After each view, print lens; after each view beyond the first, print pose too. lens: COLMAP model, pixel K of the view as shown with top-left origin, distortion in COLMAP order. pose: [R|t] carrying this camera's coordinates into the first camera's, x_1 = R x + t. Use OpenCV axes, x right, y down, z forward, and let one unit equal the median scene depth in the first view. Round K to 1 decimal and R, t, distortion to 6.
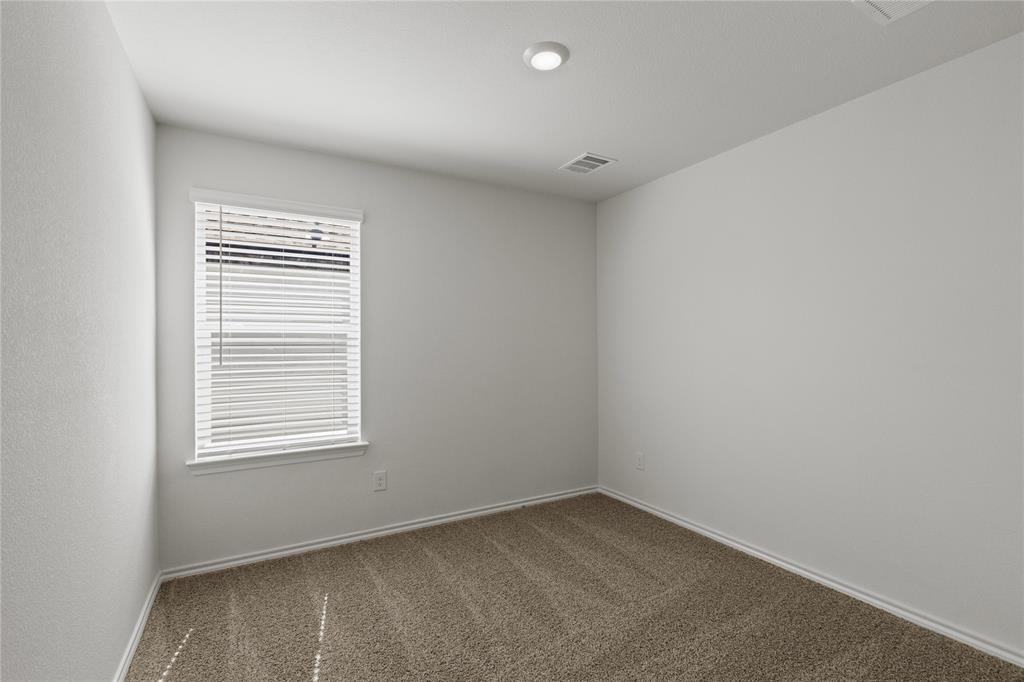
lens RADIAL K [[447.2, 0, 512.0], [0, 447.2, 341.0], [0, 0, 1]] dist [-0.001212, -0.000078]
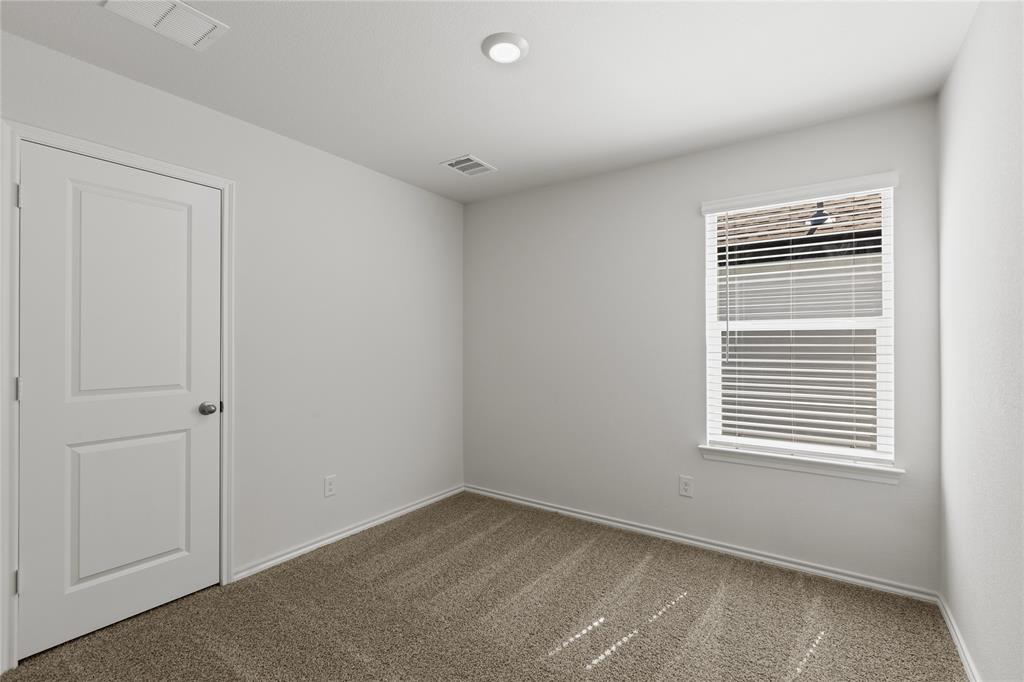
lens RADIAL K [[459.3, 0, 512.0], [0, 459.3, 341.0], [0, 0, 1]] dist [-0.003125, -0.001385]
pose [[0.437892, 0.002789, -0.899023, 0.109936], [0.002051, 0.999989, 0.004101, -0.000506], [0.899025, -0.003639, 0.437881, 0.060766]]
